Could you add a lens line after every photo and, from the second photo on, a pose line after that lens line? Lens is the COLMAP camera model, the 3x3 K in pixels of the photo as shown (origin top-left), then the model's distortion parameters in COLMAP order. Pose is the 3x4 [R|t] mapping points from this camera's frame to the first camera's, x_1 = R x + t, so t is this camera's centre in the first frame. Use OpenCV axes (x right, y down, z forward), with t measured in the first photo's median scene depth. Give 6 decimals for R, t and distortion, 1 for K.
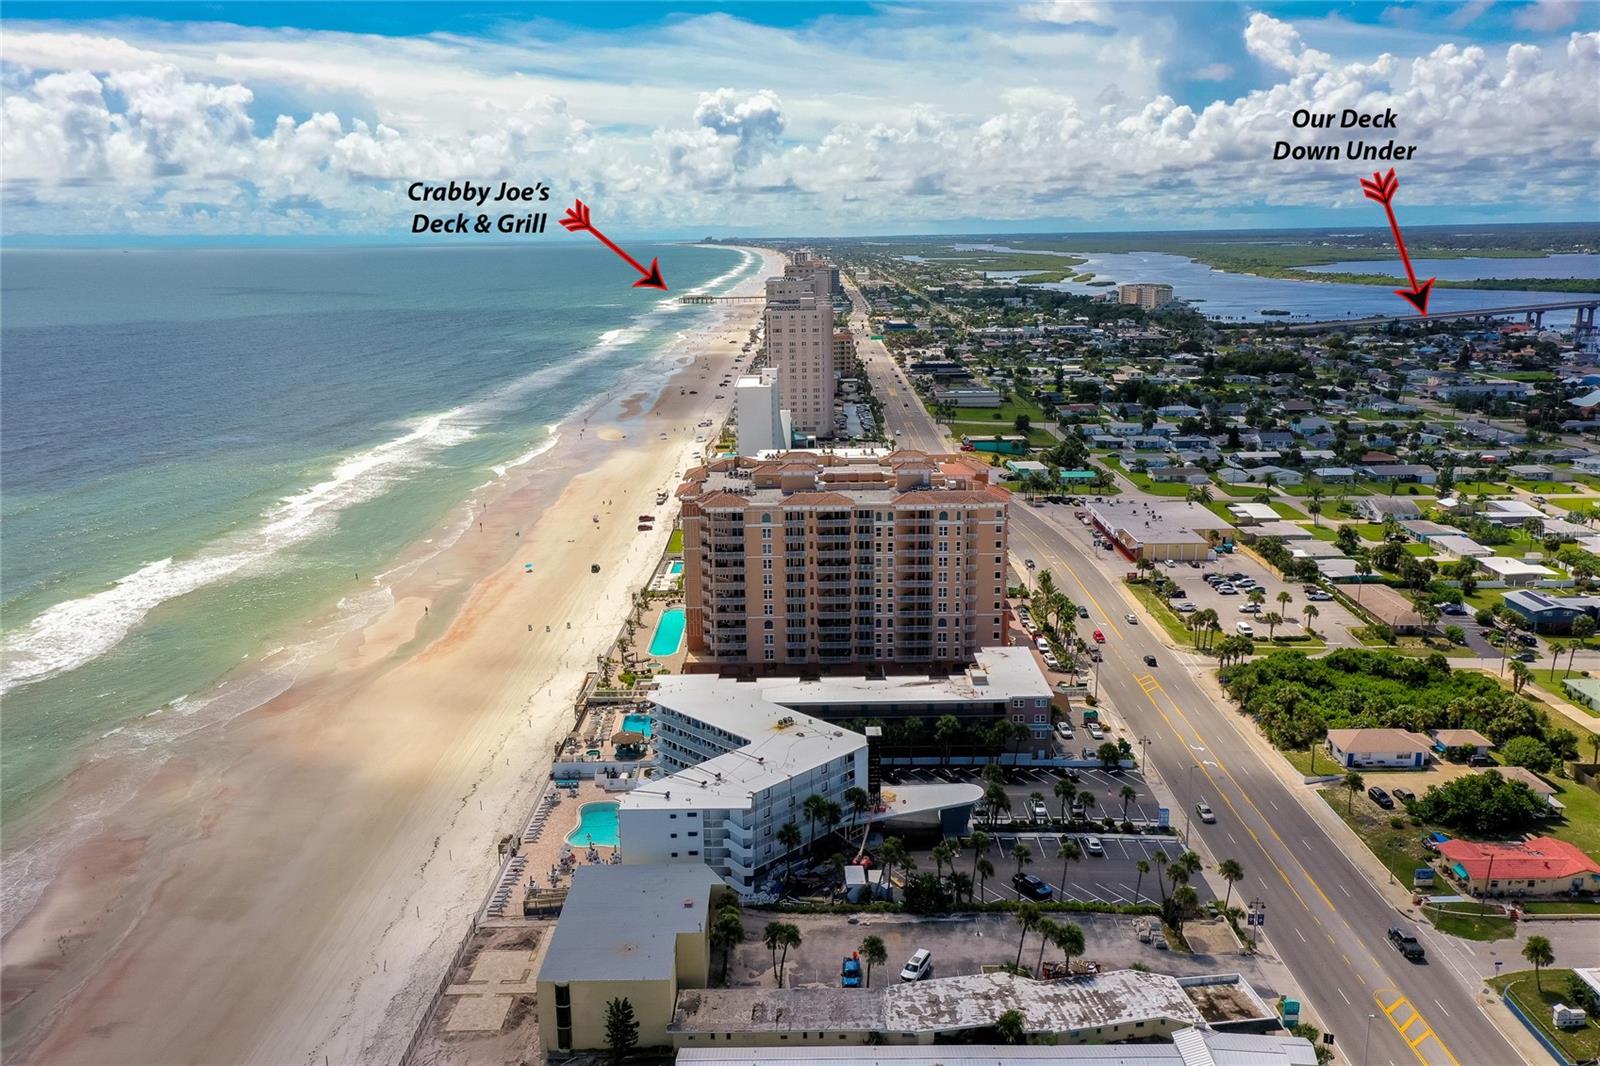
lens RADIAL K [[1286.8, 0, 785.9], [0, 1286.8, 537.6], [0, 0, 1]] dist [0.047542, 0.000277]
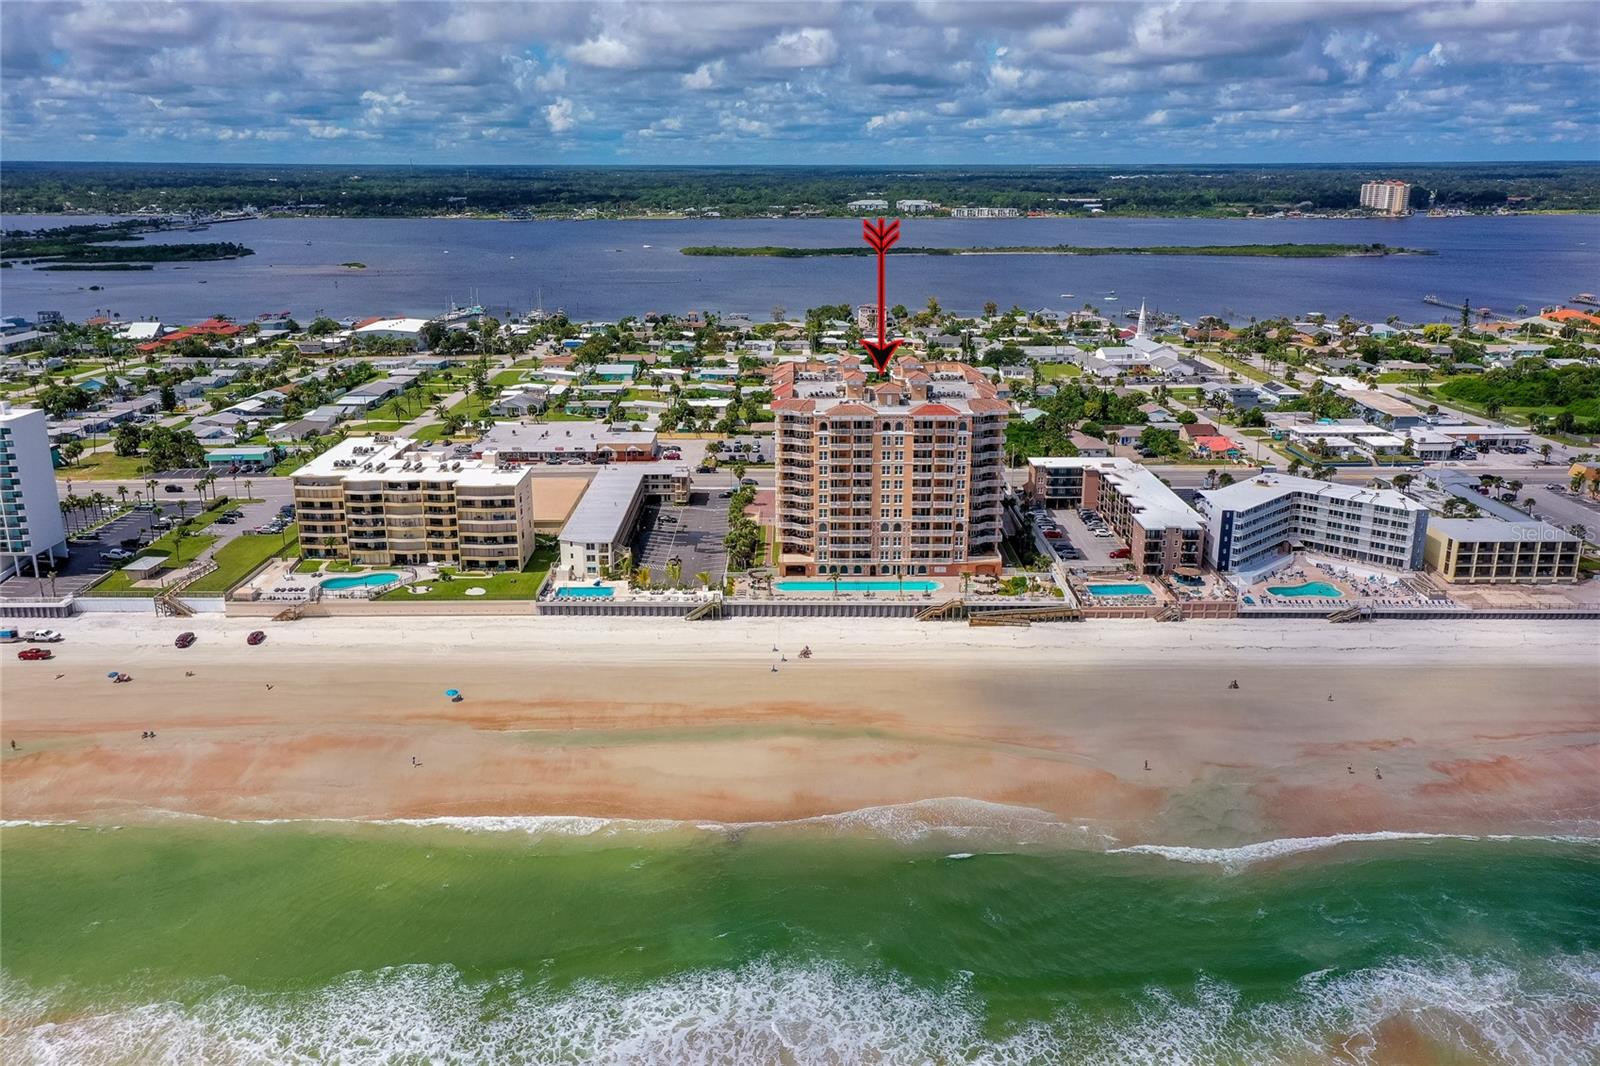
lens RADIAL K [[1307.4, 0, 765.0], [0, 1307.4, 596.4], [0, 0, 1]] dist [-0.004771, 0.093564]
pose [[0.001710, -0.308116, 0.951347, -0.536218], [0.239103, 0.923880, 0.298790, -0.117959], [-0.970993, 0.226959, 0.075252, 0.531639]]
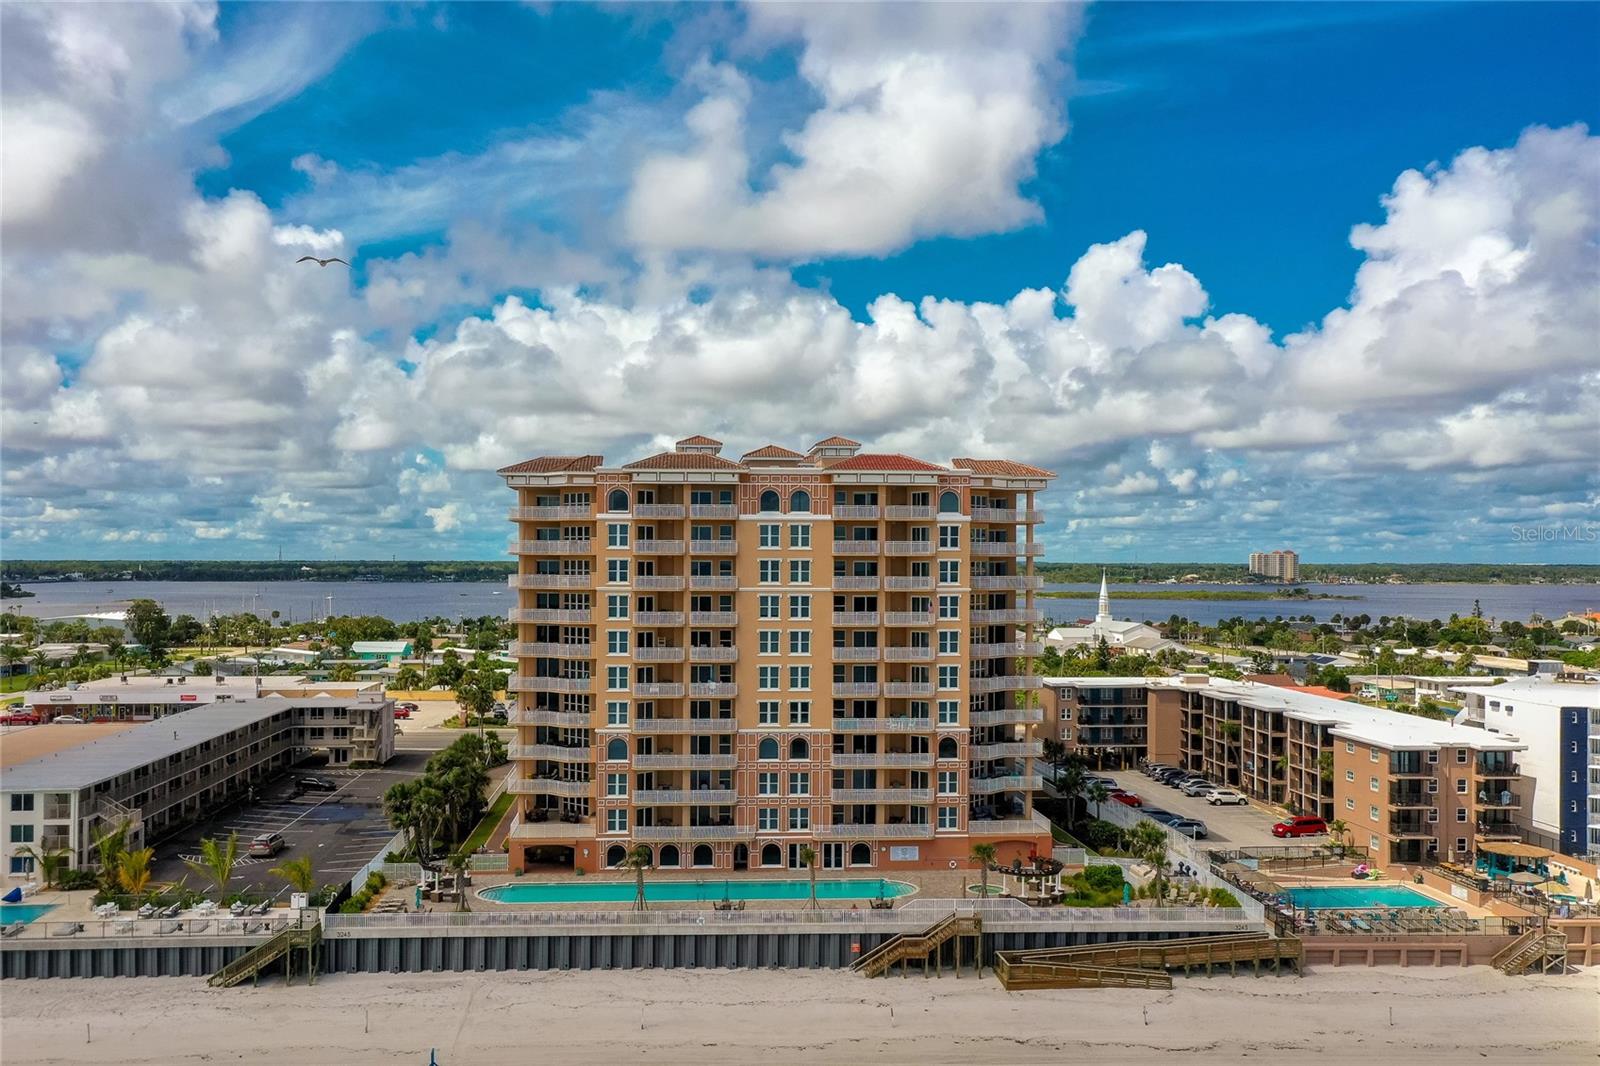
lens RADIAL K [[1307.4, 0, 765.0], [0, 1307.4, 596.4], [0, 0, 1]] dist [-0.004771, 0.093564]
pose [[-0.085682, -0.007392, 0.996295, -0.249013], [0.223528, 0.974339, 0.026452, -0.007634], [-0.970924, 0.224966, -0.081831, 0.530715]]
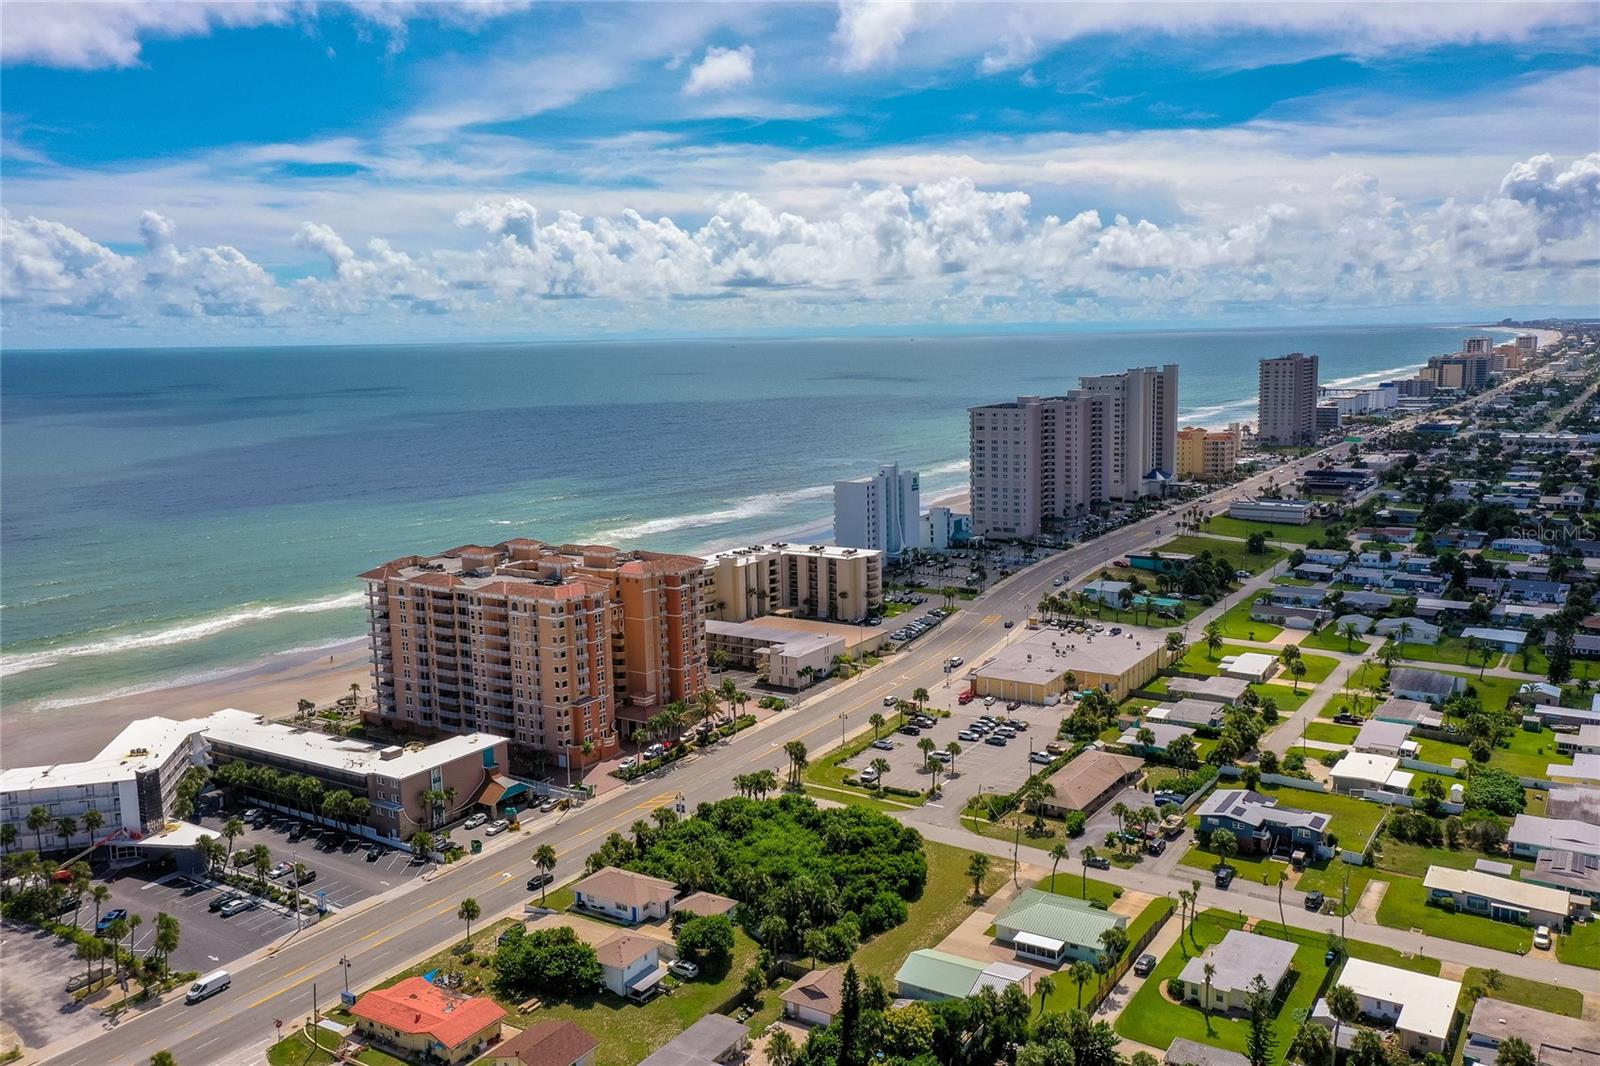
lens RADIAL K [[1300.9, 0, 806.1], [0, 1300.9, 504.5], [0, 0, 1]] dist [0.034326, -0.005076]
pose [[0.843911, 0.069221, -0.531998, 0.413975], [-0.116362, 0.991652, -0.055558, -0.031852], [0.523711, 0.108791, 0.844921, 0.096589]]
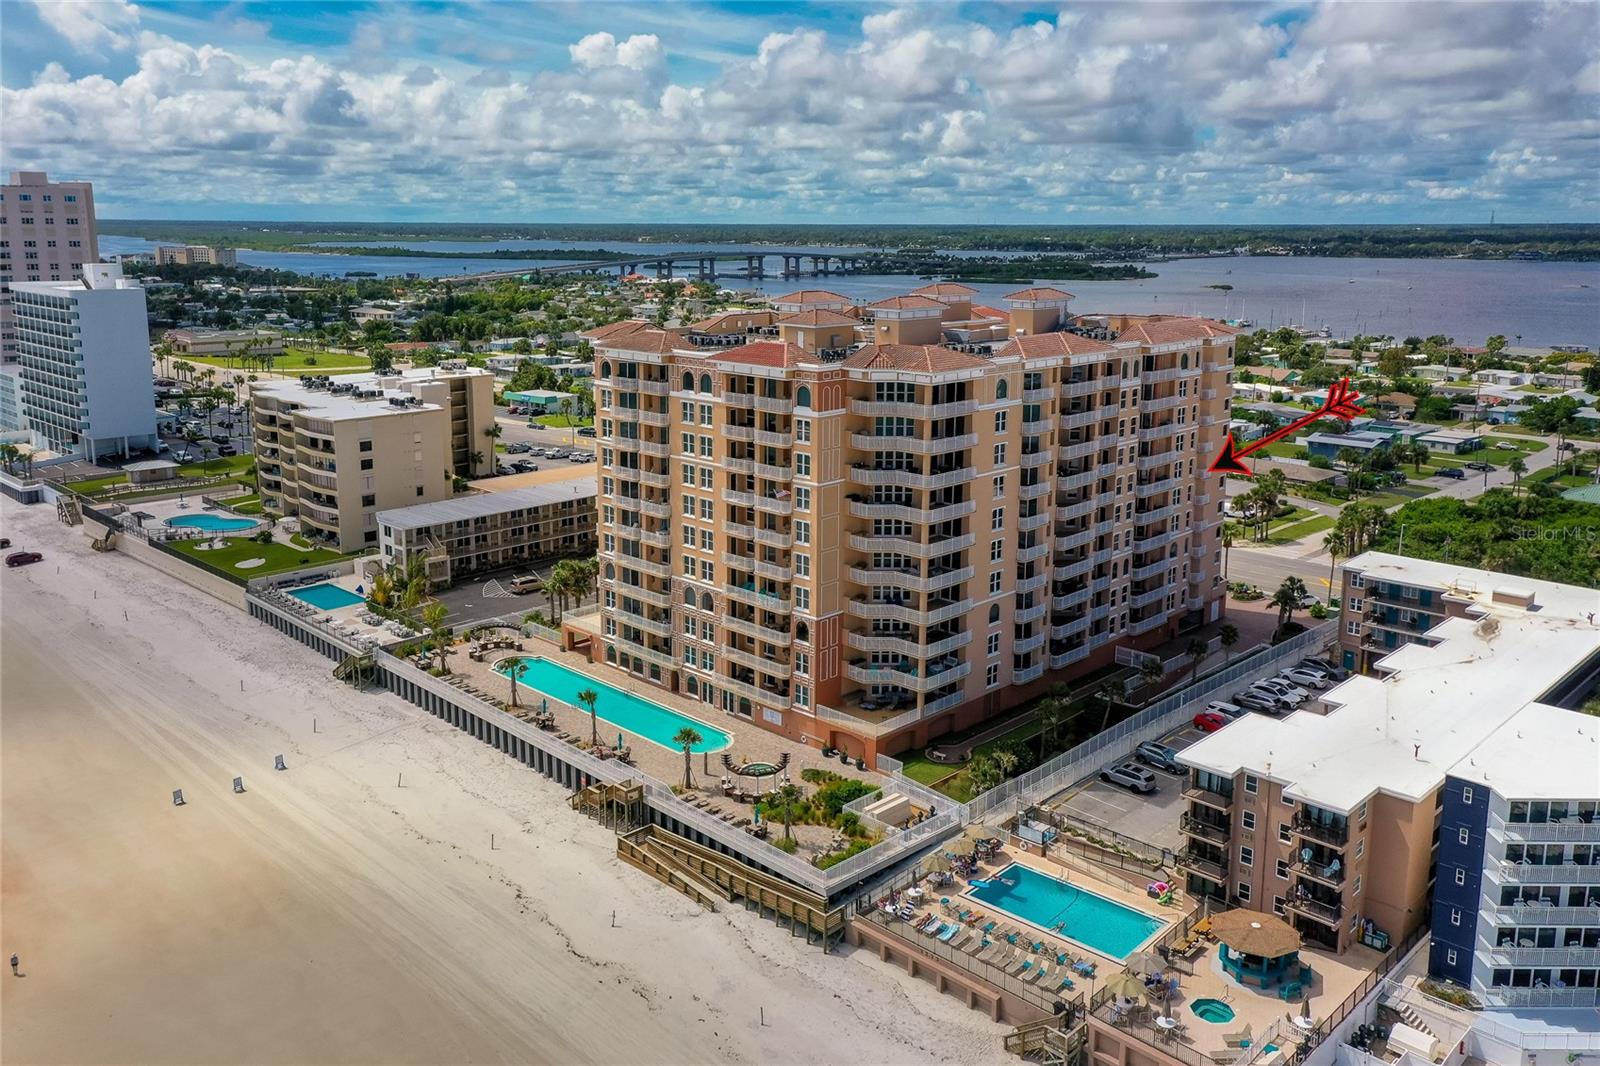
lens RADIAL K [[1300.9, 0, 806.1], [0, 1300.9, 504.5], [0, 0, 1]] dist [0.034326, -0.005076]
pose [[0.694565, -0.135450, 0.706564, -0.191764], [0.152760, 0.987488, 0.039137, -0.001262], [-0.703025, 0.080751, 0.706566, 0.331990]]
